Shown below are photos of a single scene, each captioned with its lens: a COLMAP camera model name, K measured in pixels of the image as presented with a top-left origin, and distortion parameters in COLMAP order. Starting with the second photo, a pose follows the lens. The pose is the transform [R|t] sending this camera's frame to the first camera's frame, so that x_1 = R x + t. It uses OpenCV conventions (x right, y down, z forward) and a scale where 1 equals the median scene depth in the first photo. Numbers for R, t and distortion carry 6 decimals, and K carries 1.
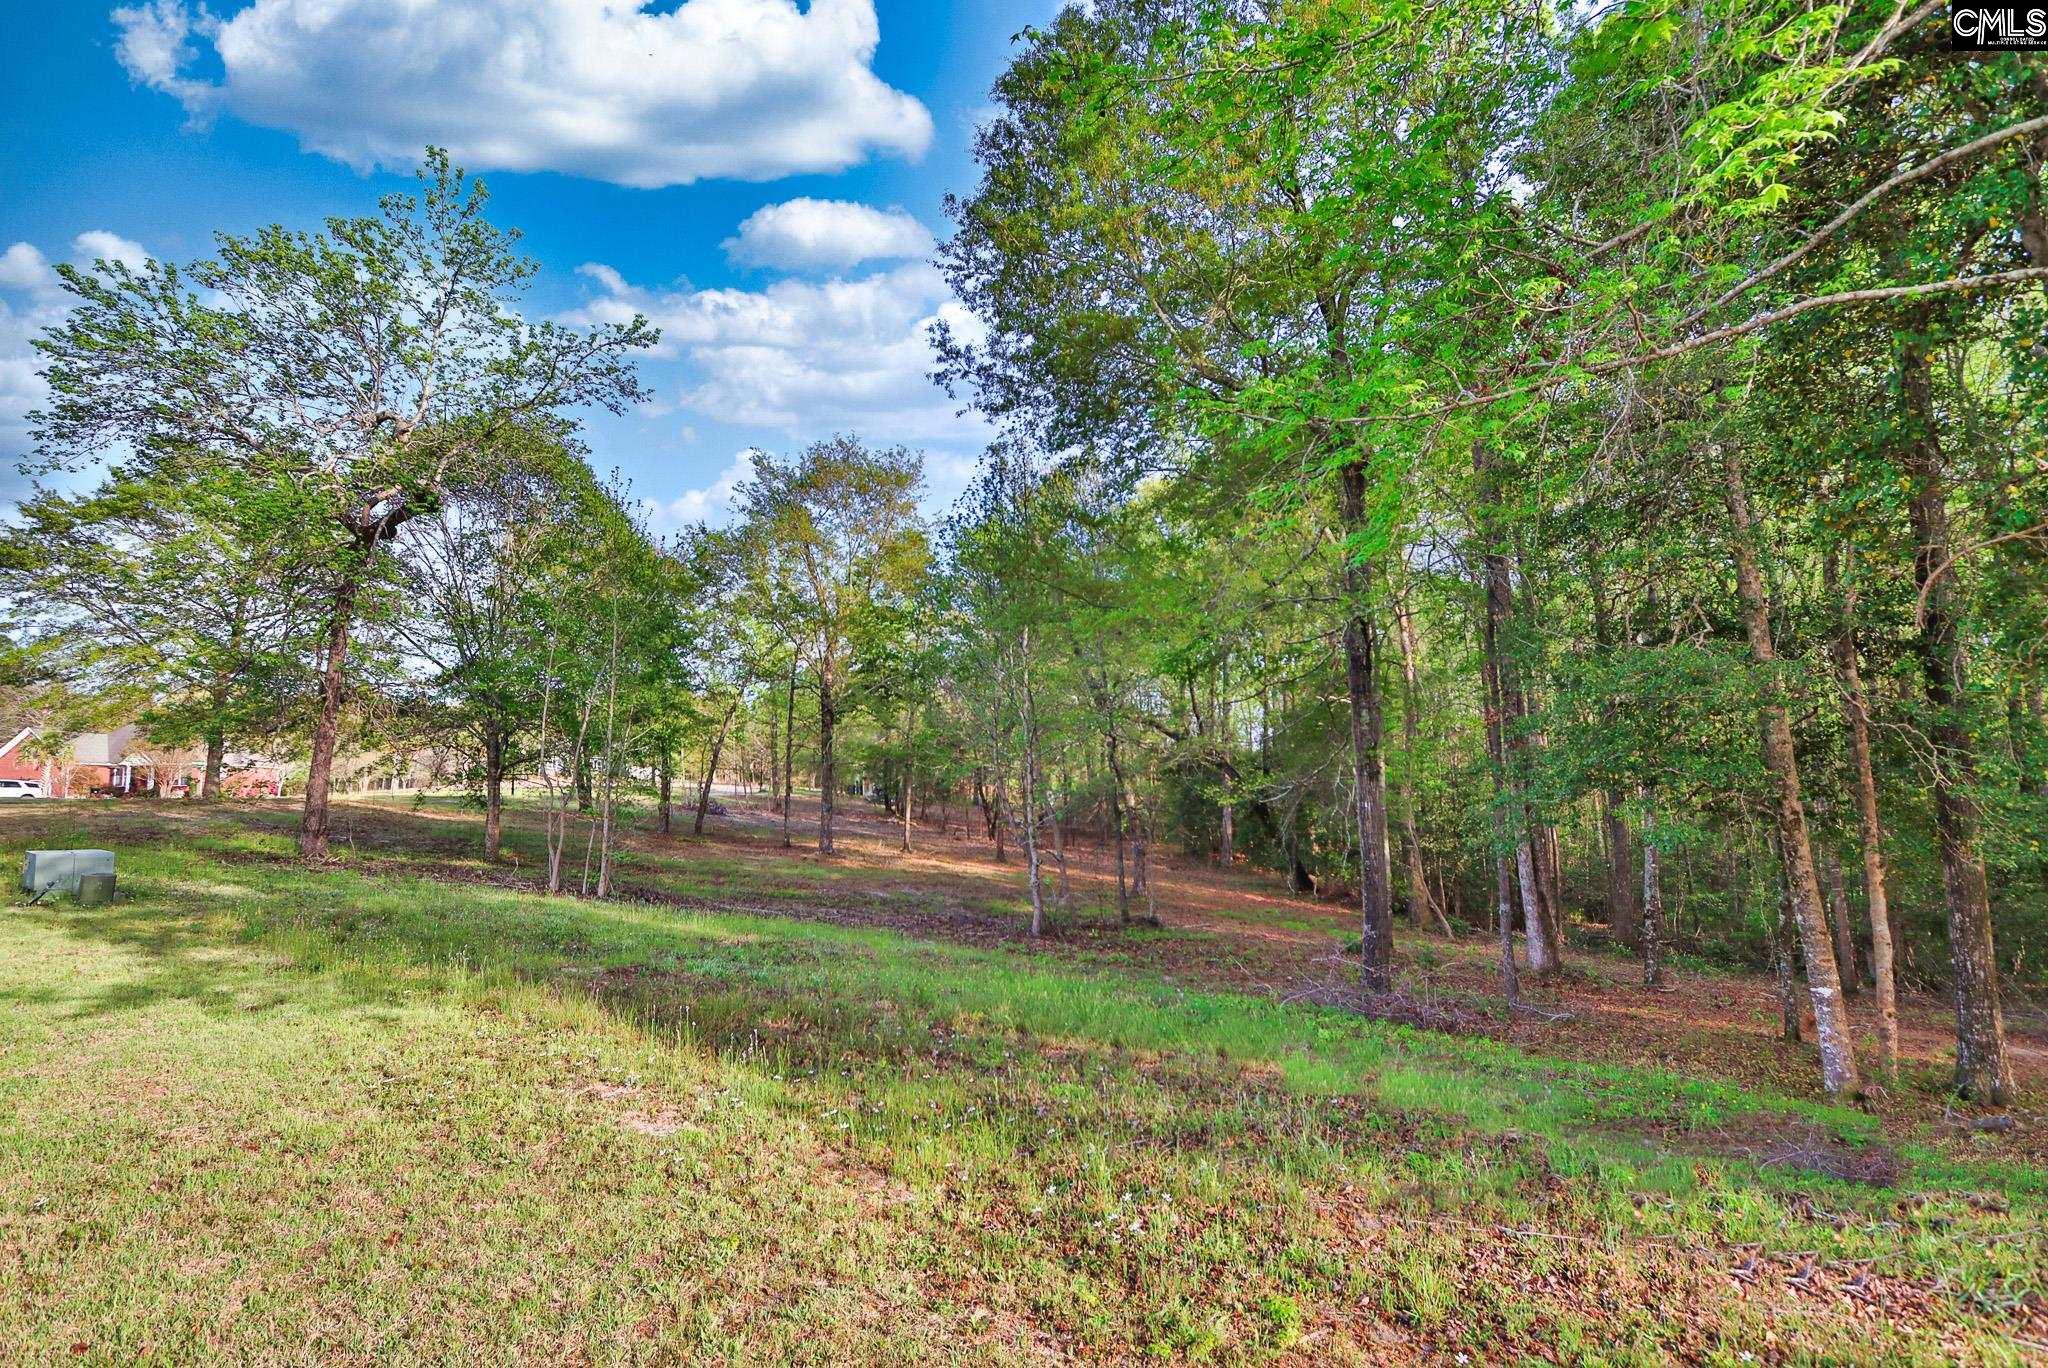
lens RADIAL K [[1055.5, 0, 1009.4], [0, 1055.5, 692.4], [0, 0, 1]] dist [-0.016111, 0.001247]
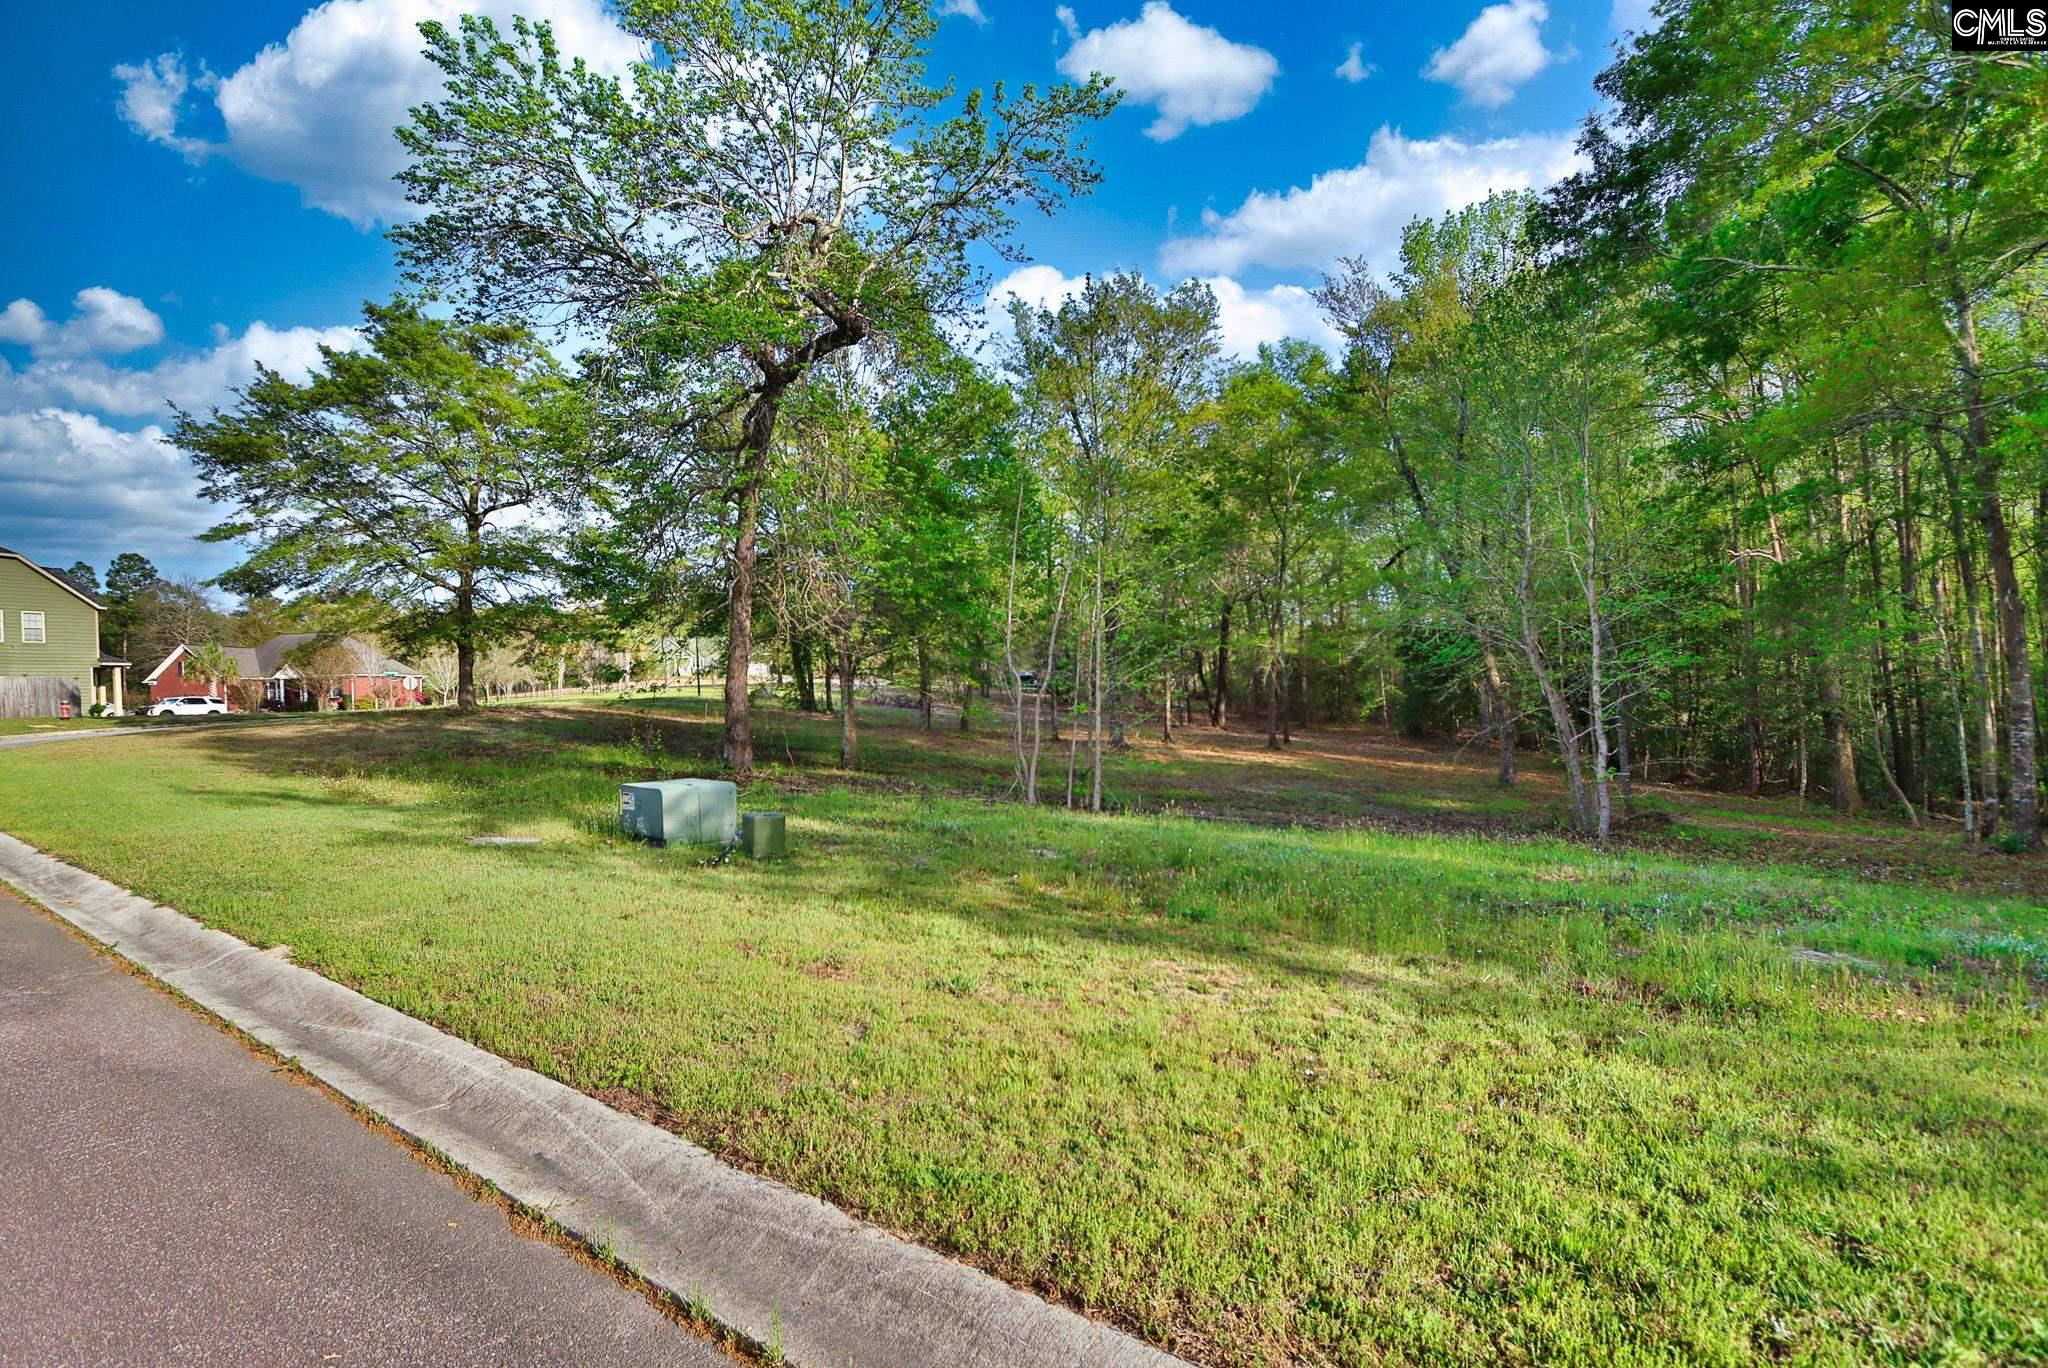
lens RADIAL K [[1055.5, 0, 1009.4], [0, 1055.5, 692.4], [0, 0, 1]] dist [-0.016111, 0.001247]
pose [[0.998171, -0.032370, -0.051051, -0.237759], [0.037714, 0.993494, 0.107459, 0.005788], [0.047241, -0.109188, 0.992898, 0.104392]]
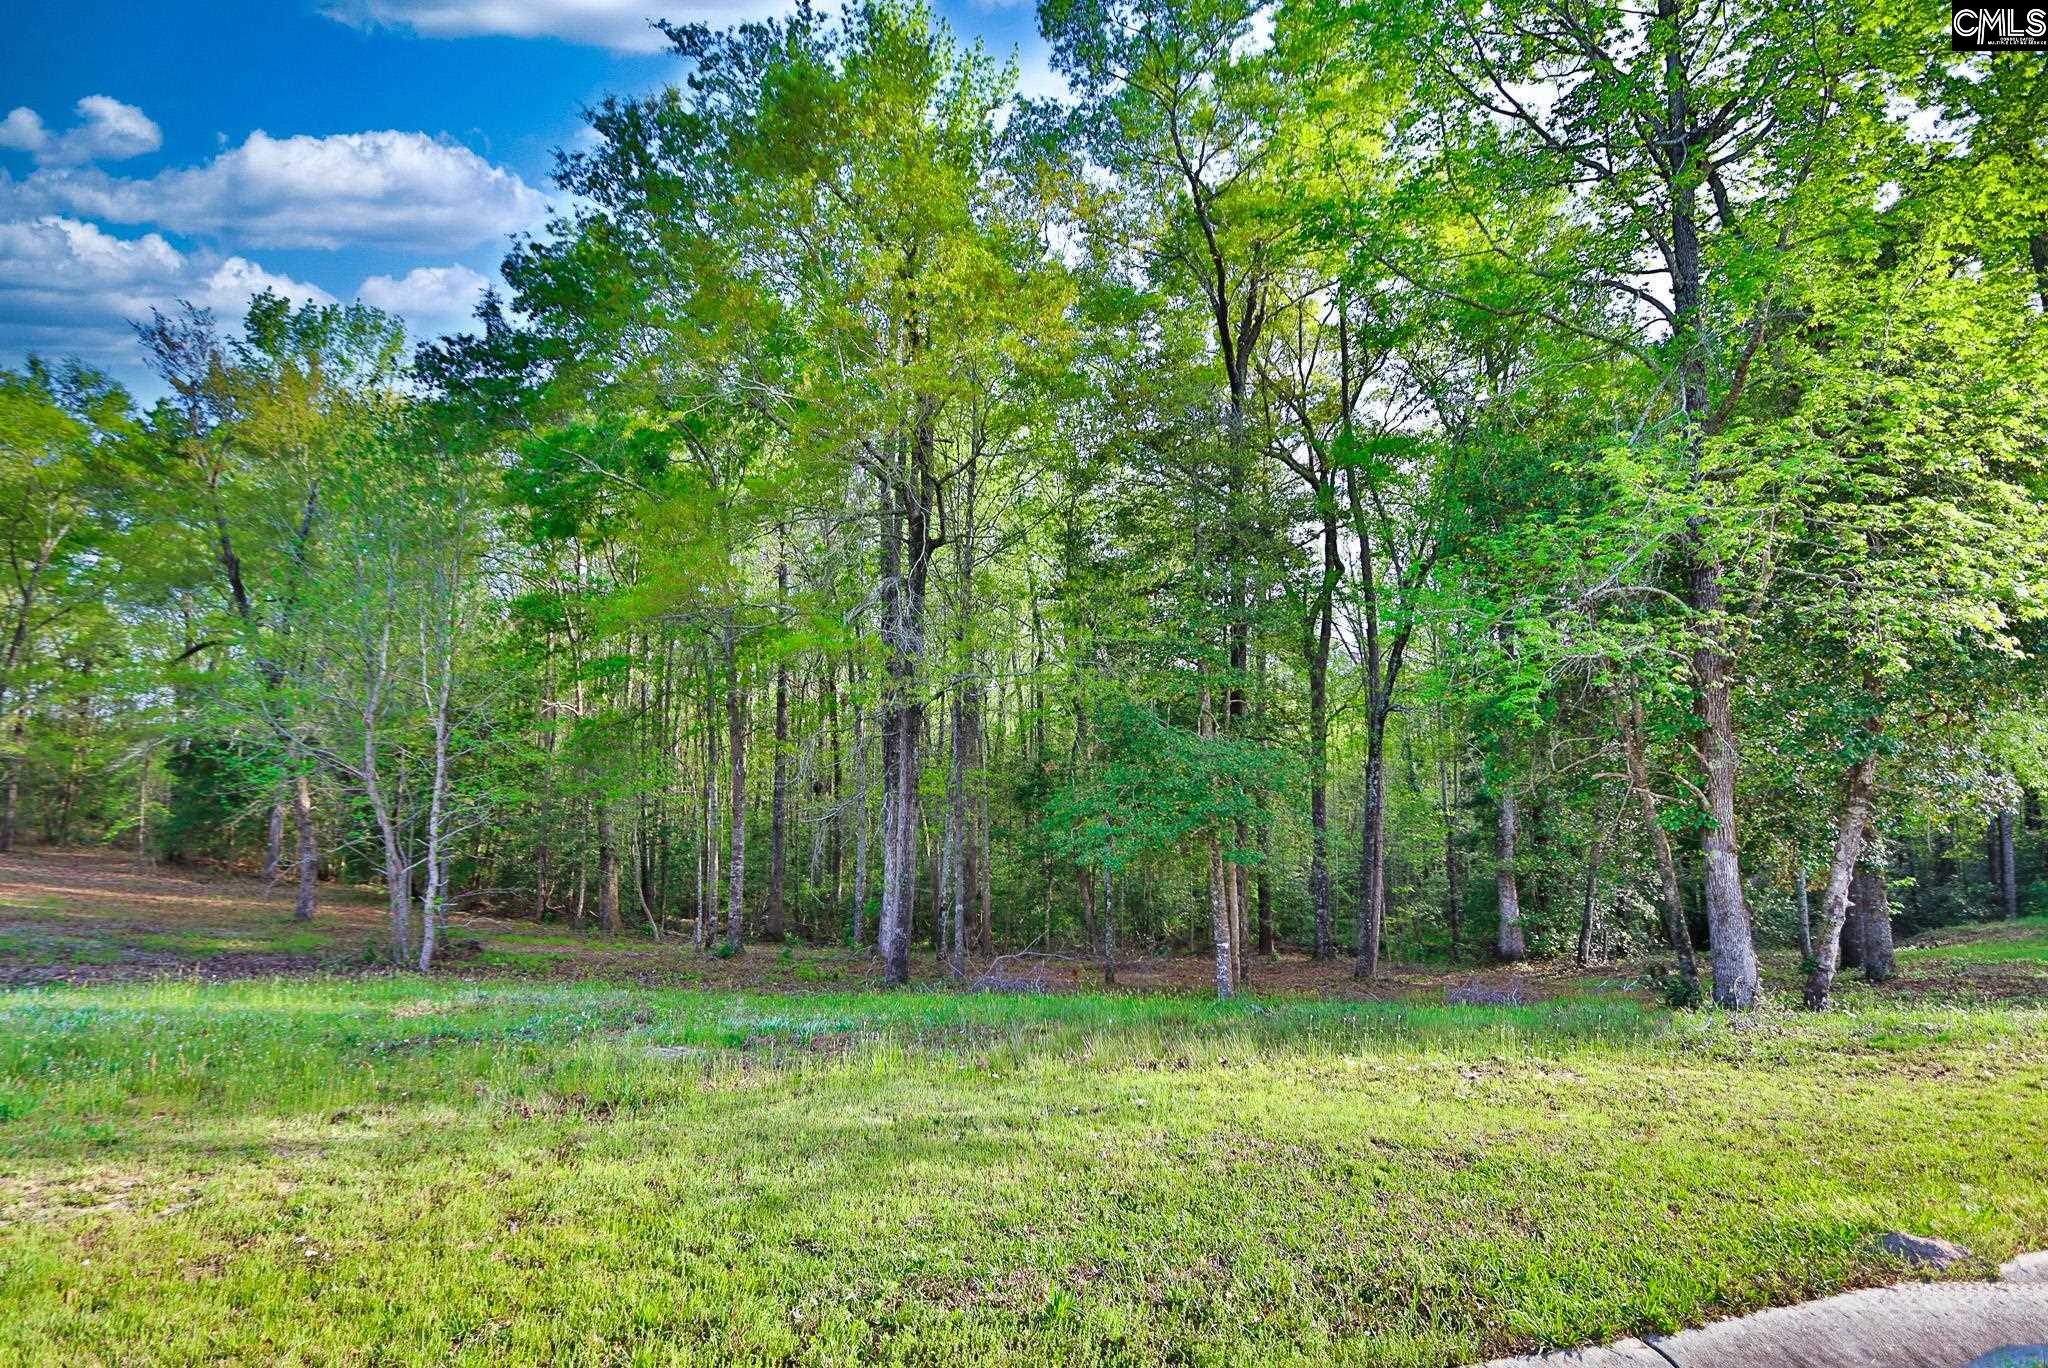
lens RADIAL K [[1055.5, 0, 1009.4], [0, 1055.5, 692.4], [0, 0, 1]] dist [-0.016111, 0.001247]
pose [[0.540202, 0.110553, 0.834242, -0.390937], [-0.114031, 0.991806, -0.057594, -0.002250], [-0.833774, -0.064017, 0.548382, 0.113389]]
